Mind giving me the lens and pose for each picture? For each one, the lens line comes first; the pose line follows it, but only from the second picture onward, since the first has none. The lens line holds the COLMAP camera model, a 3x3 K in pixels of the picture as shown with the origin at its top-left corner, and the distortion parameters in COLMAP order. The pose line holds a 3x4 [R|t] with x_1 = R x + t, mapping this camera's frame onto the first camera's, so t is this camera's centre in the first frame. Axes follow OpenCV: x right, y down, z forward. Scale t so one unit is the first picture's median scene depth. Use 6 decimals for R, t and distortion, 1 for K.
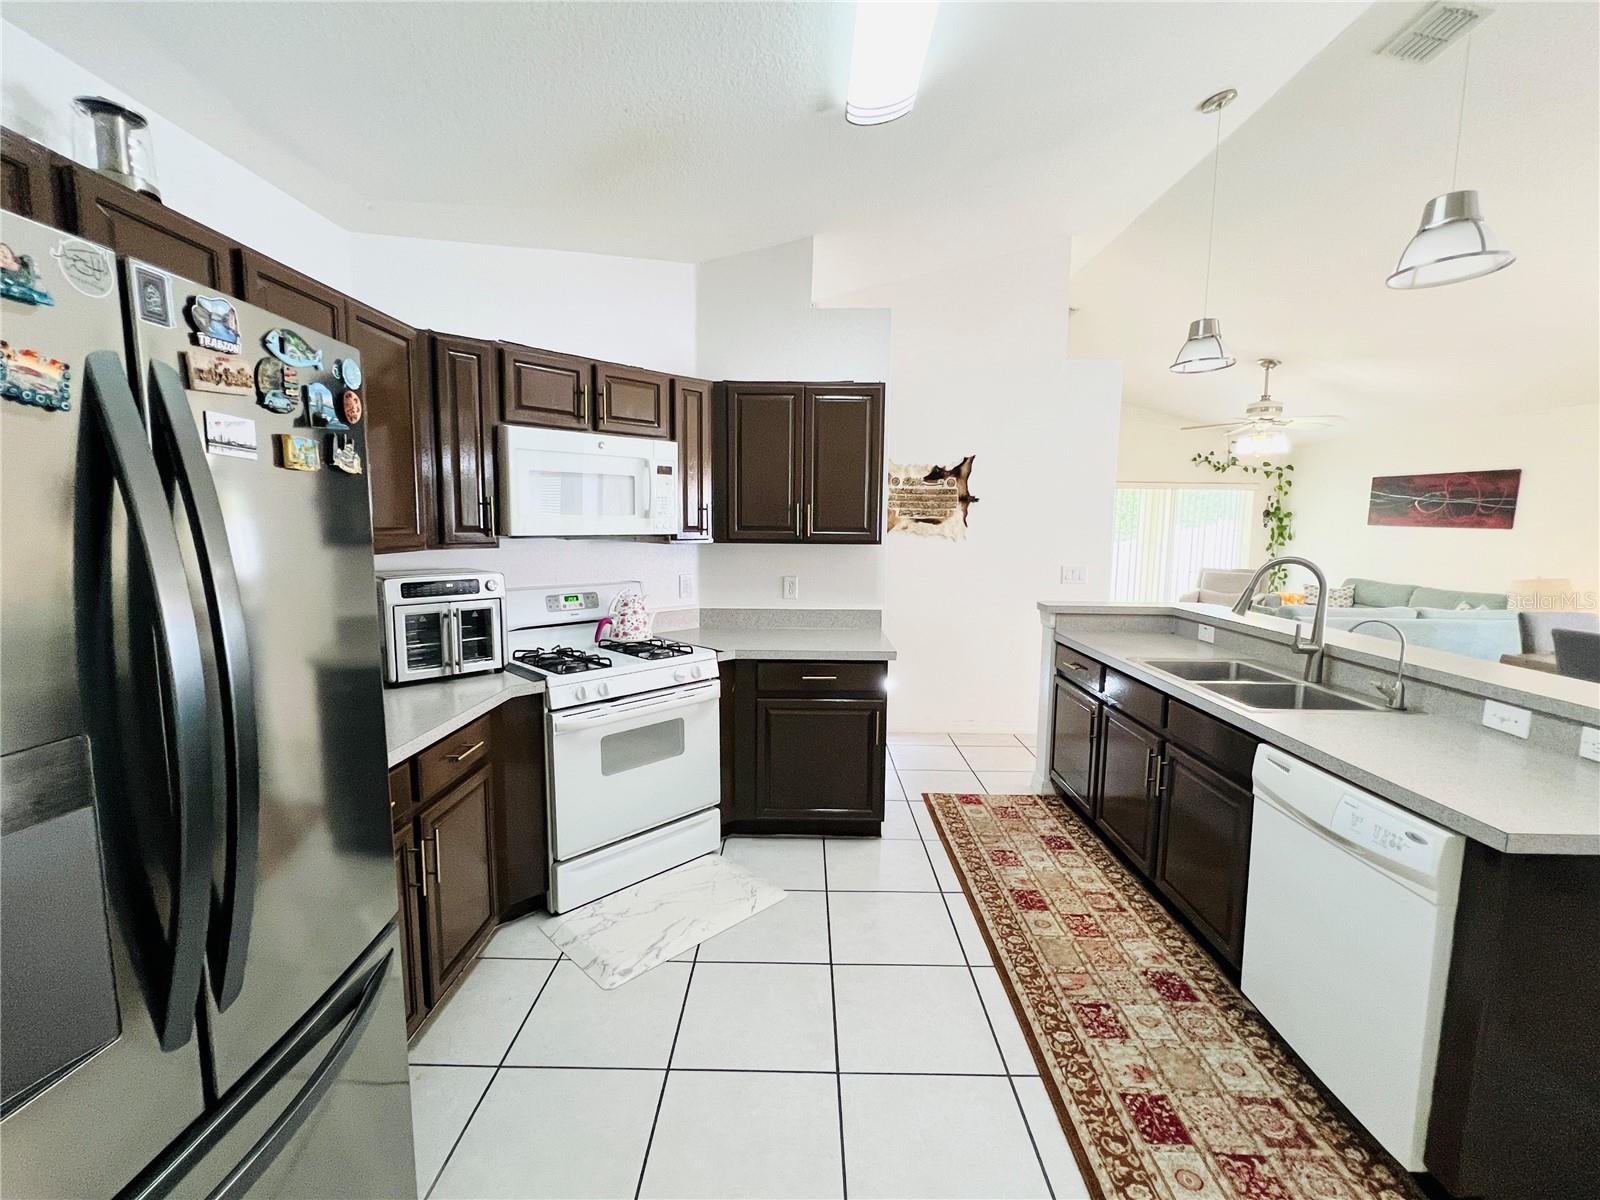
lens RADIAL K [[692.5, 0, 797.8], [0, 692.5, 596.6], [0, 0, 1]] dist [-0.001558, 0.000008]
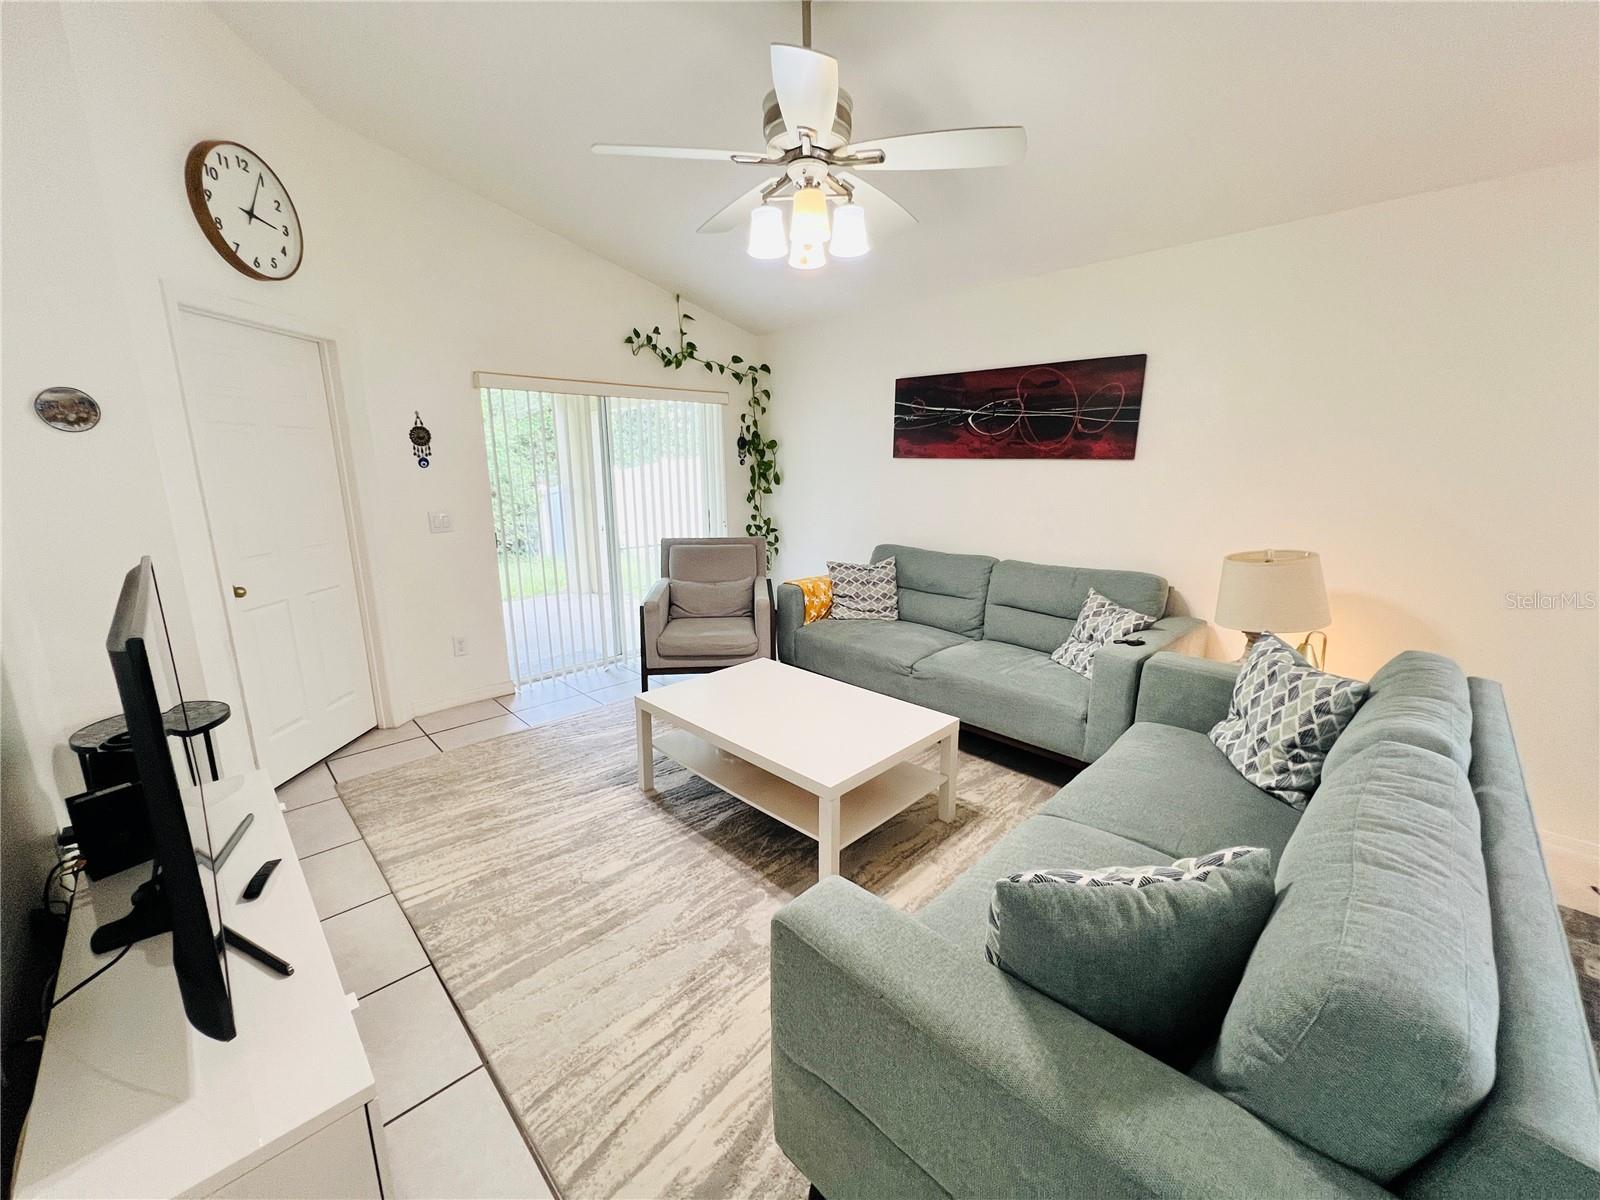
lens RADIAL K [[641.4, 0, 799.5], [0, 641.4, 597.7], [0, 0, 1]] dist [-0.003159, 0.000804]
pose [[0.711597, -0.165324, 0.682860, 0.547007], [0.095826, 0.985676, 0.138779, -0.106722], [-0.696022, -0.033319, 0.717247, 1.011271]]
